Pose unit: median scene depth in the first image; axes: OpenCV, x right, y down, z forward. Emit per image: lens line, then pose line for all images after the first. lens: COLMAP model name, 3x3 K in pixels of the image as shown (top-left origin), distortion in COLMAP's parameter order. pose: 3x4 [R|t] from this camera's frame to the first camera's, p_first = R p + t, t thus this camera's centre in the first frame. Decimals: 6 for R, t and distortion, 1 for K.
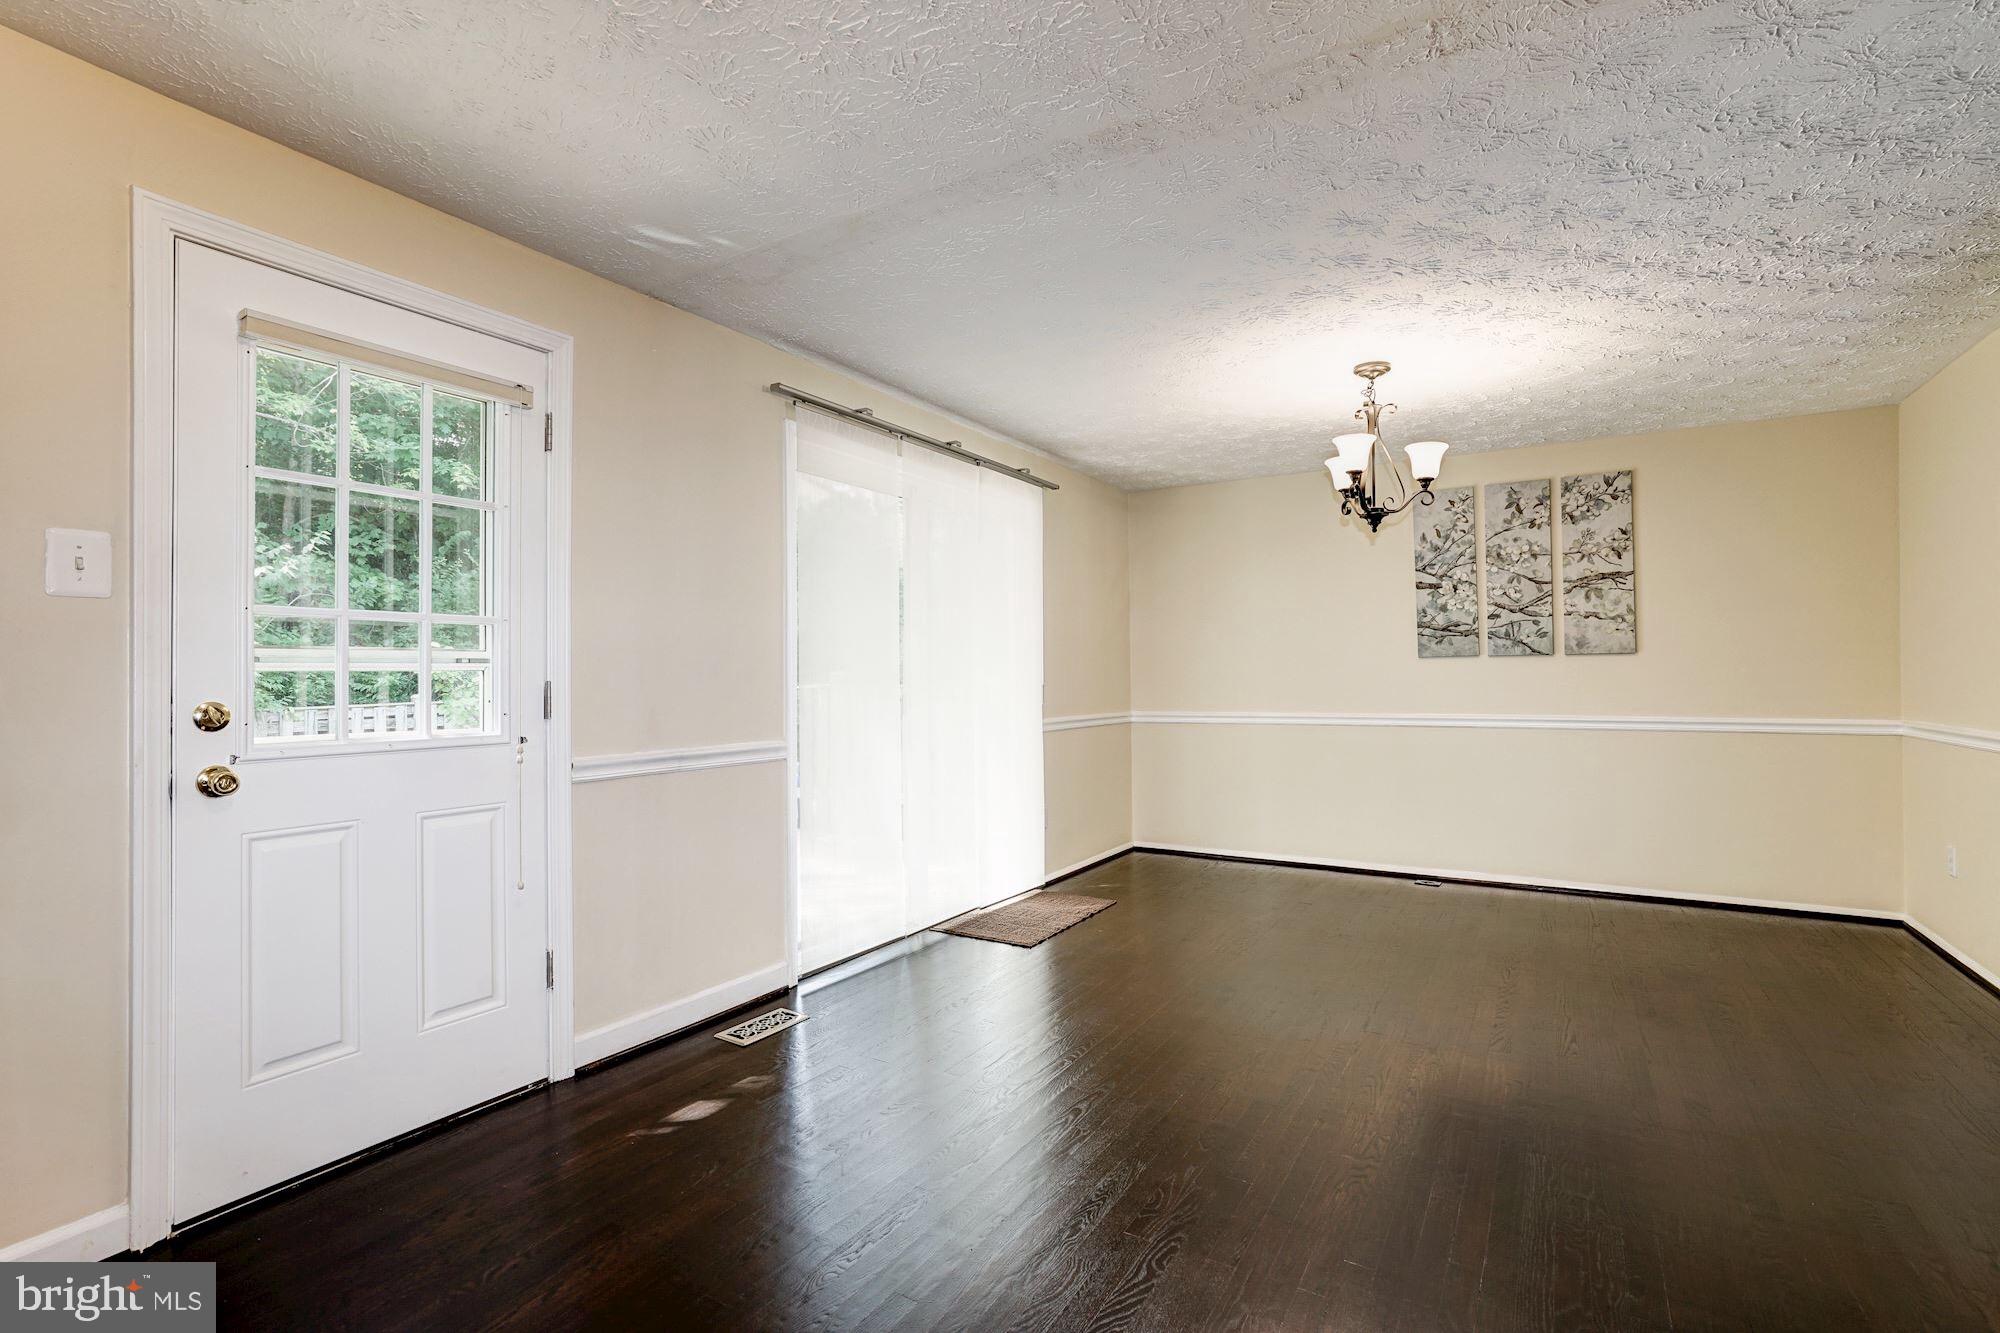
lens RADIAL K [[915.3, 0, 998.1], [0, 915.3, 664.5], [0, 0, 1]] dist [-0.042689, 0.023807]
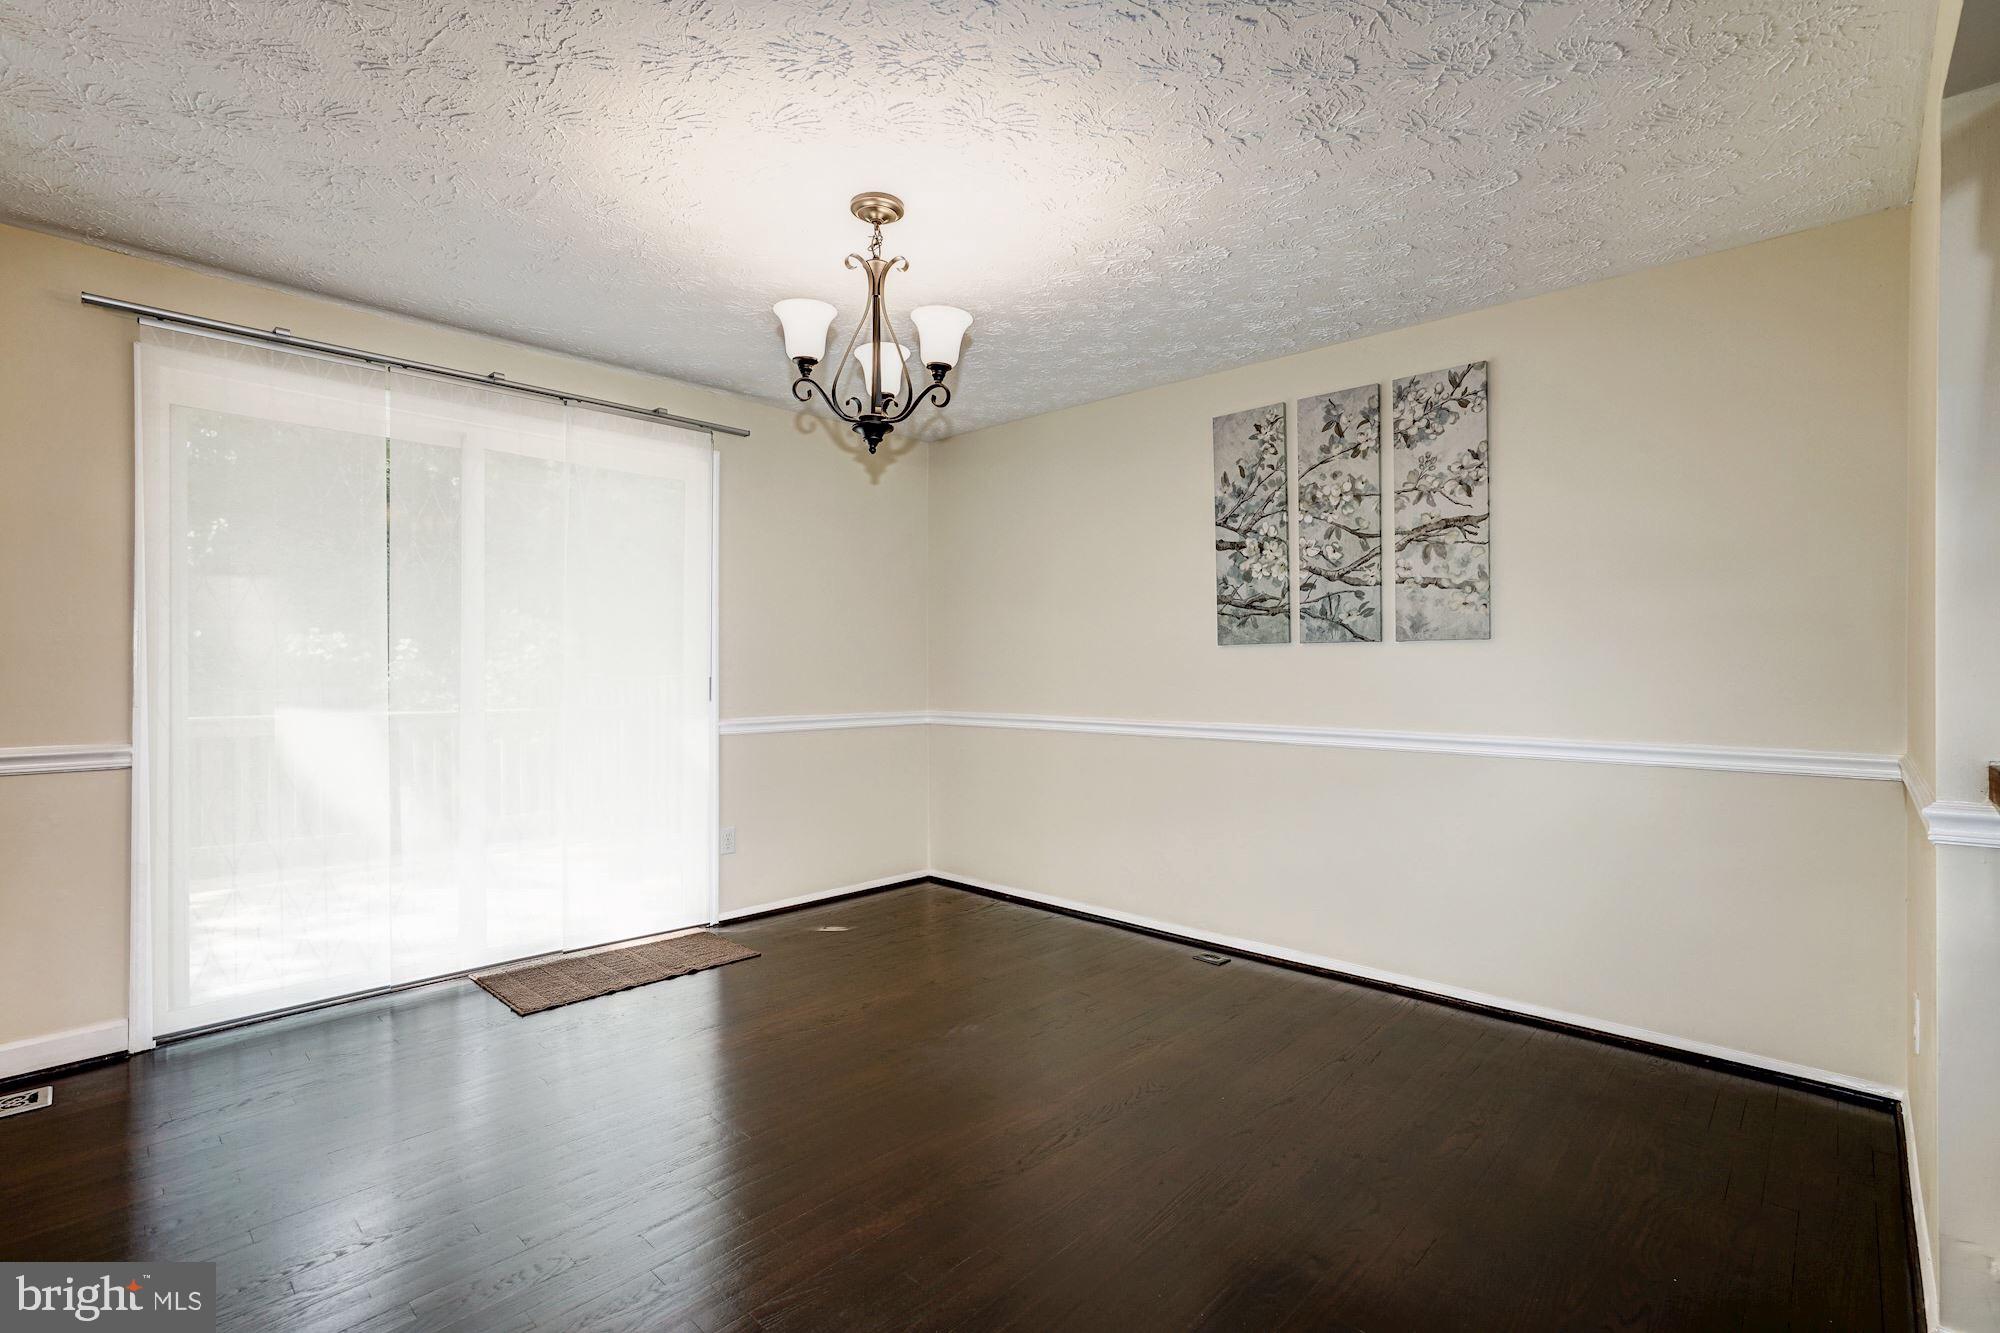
lens RADIAL K [[915.3, 0, 998.1], [0, 915.3, 664.5], [0, 0, 1]] dist [-0.042689, 0.023807]
pose [[0.978754, 0.008742, -0.204851, 0.466068], [-0.006330, 0.999903, 0.012426, -0.000108], [0.204940, -0.010865, 0.978714, 0.266040]]
